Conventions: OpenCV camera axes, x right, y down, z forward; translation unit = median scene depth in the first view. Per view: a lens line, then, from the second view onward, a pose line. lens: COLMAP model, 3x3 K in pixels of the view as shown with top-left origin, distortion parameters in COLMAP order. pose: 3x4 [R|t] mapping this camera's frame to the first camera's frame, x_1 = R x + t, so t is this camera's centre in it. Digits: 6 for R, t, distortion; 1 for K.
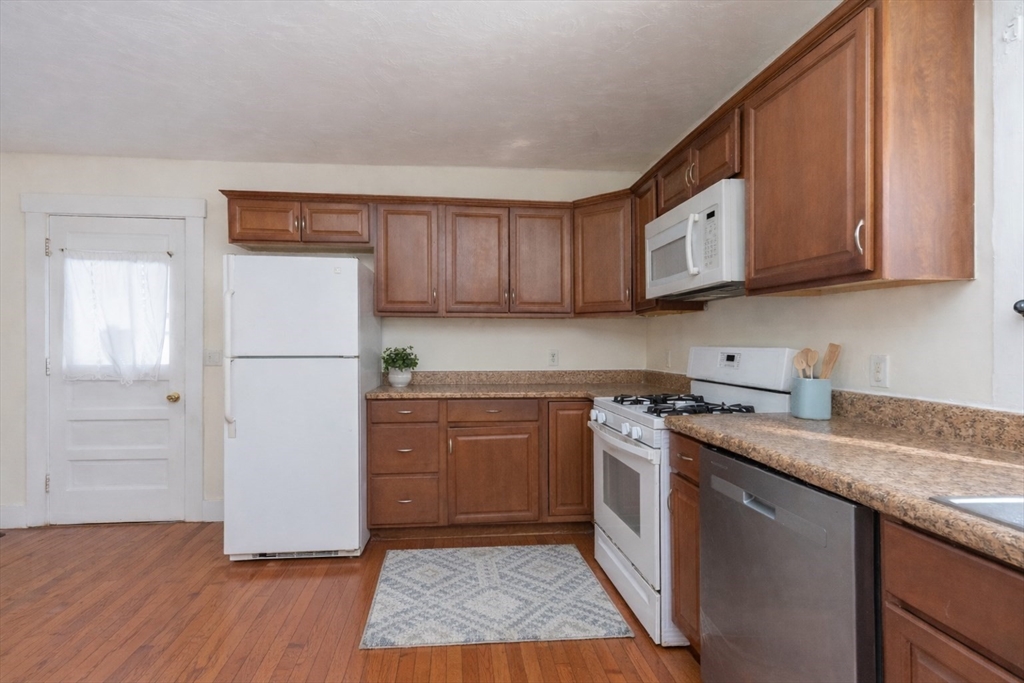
lens RADIAL K [[481.3, 0, 505.8], [0, 481.3, 351.3], [0, 0, 1]] dist [-0.005164, -0.000574]
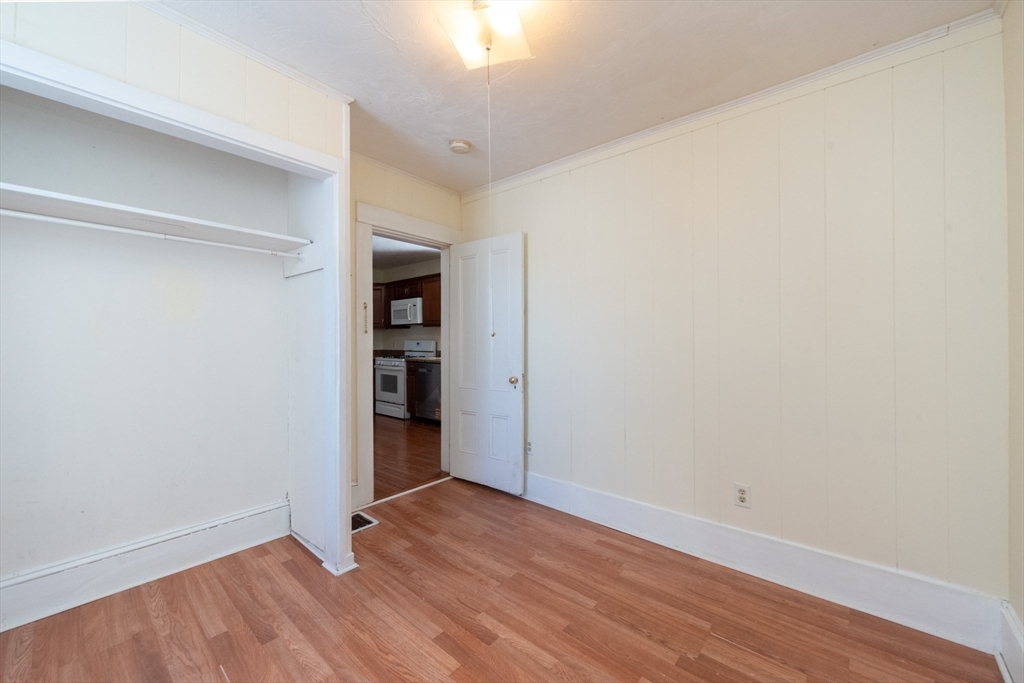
lens RADIAL K [[399.3, 0, 512.2], [0, 399.3, 340.7], [0, 0, 1]] dist [0.000269, 0.000002]
pose [[0.745391, -0.006351, 0.666597, -0.827598], [0.016461, 0.999825, -0.008881, 0.027315], [-0.666424, 0.017593, 0.745365, -1.395546]]
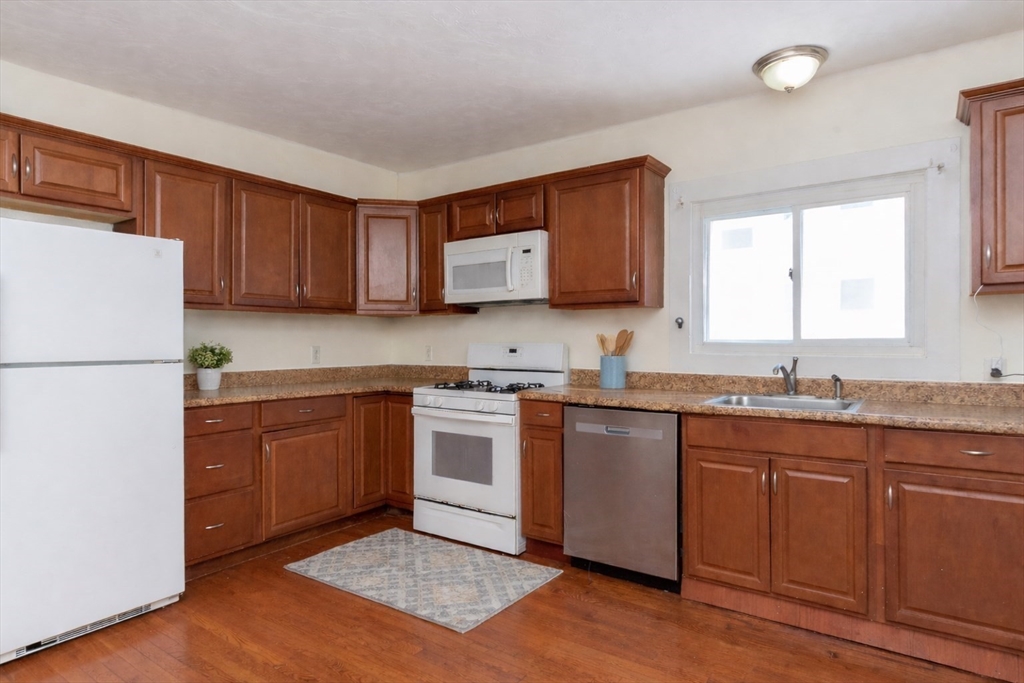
lens RADIAL K [[558.5, 0, 511.6], [0, 558.5, 338.7], [0, 0, 1]] dist [-0.001599, 0.001726]
pose [[0.666080, 0.000891, 0.745880, -0.648235], [0.014672, 0.999790, -0.014297, 0.002682], [-0.745736, 0.020467, 0.665927, -0.059201]]
